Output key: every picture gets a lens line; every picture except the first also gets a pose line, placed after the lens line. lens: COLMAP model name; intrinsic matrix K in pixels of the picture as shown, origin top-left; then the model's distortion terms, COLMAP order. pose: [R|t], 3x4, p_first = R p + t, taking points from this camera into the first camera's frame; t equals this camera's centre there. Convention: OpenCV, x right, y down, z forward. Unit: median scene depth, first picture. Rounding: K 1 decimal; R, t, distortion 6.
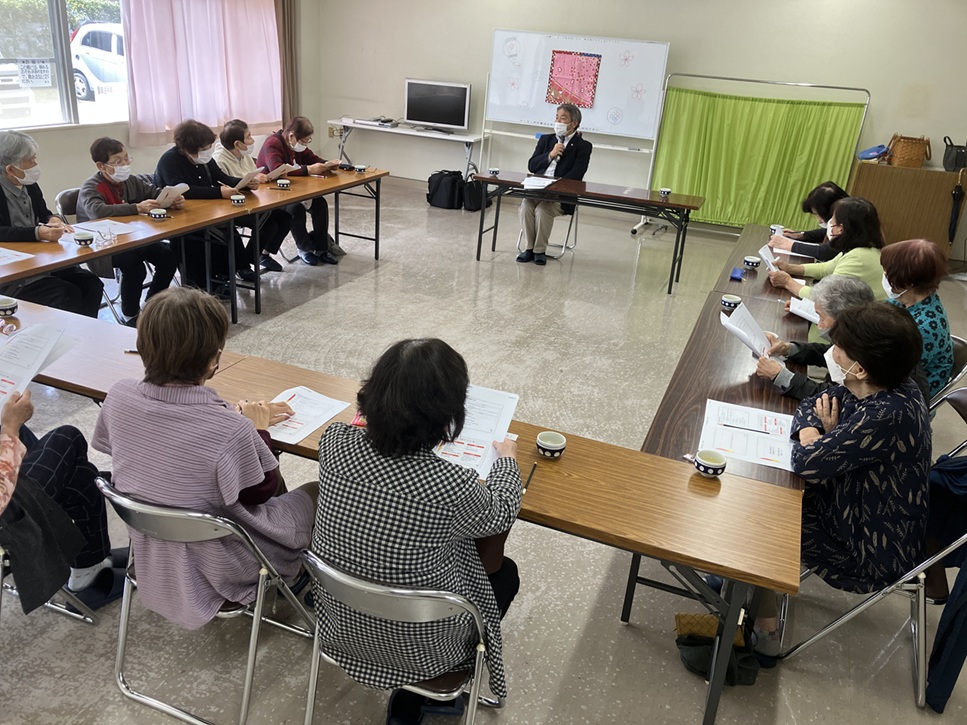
lens RADIAL K [[784.5, 0, 484.3], [0, 784.5, 337.5], [0, 0, 1]] dist [-0.010168, -0.003329]
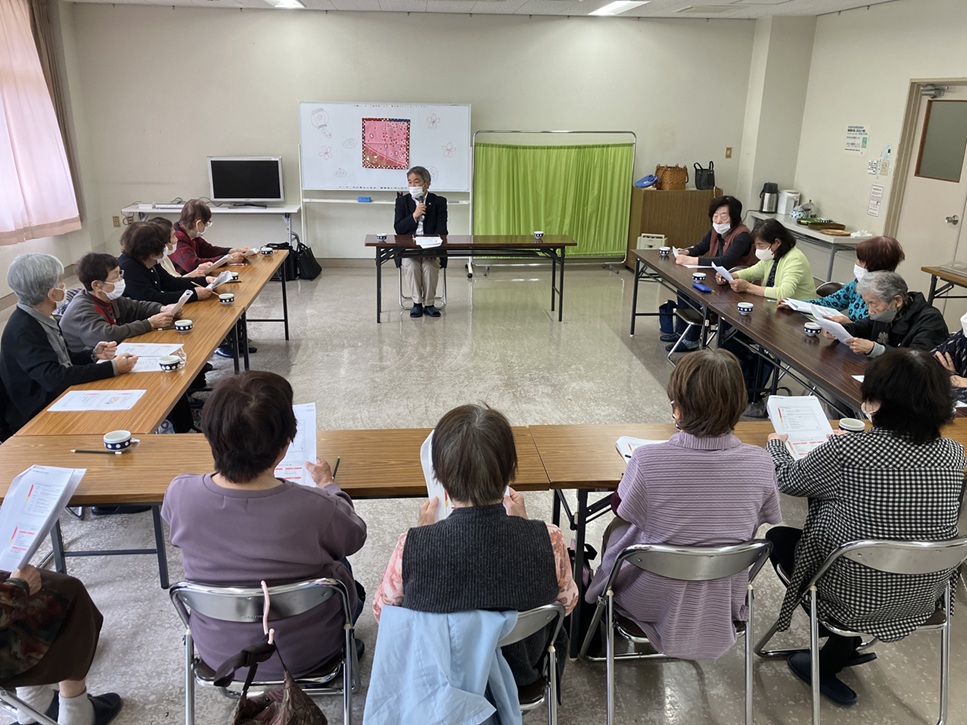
lens RADIAL K [[757.7, 0, 483.5], [0, 757.7, 362.5], [0, 0, 1]] dist [0.004620, 0.000206]
pose [[0.903964, -0.194712, 0.380705, -0.236464], [0.203883, 0.978856, 0.016528, -0.029904], [-0.375874, 0.062678, 0.924549, 0.014186]]
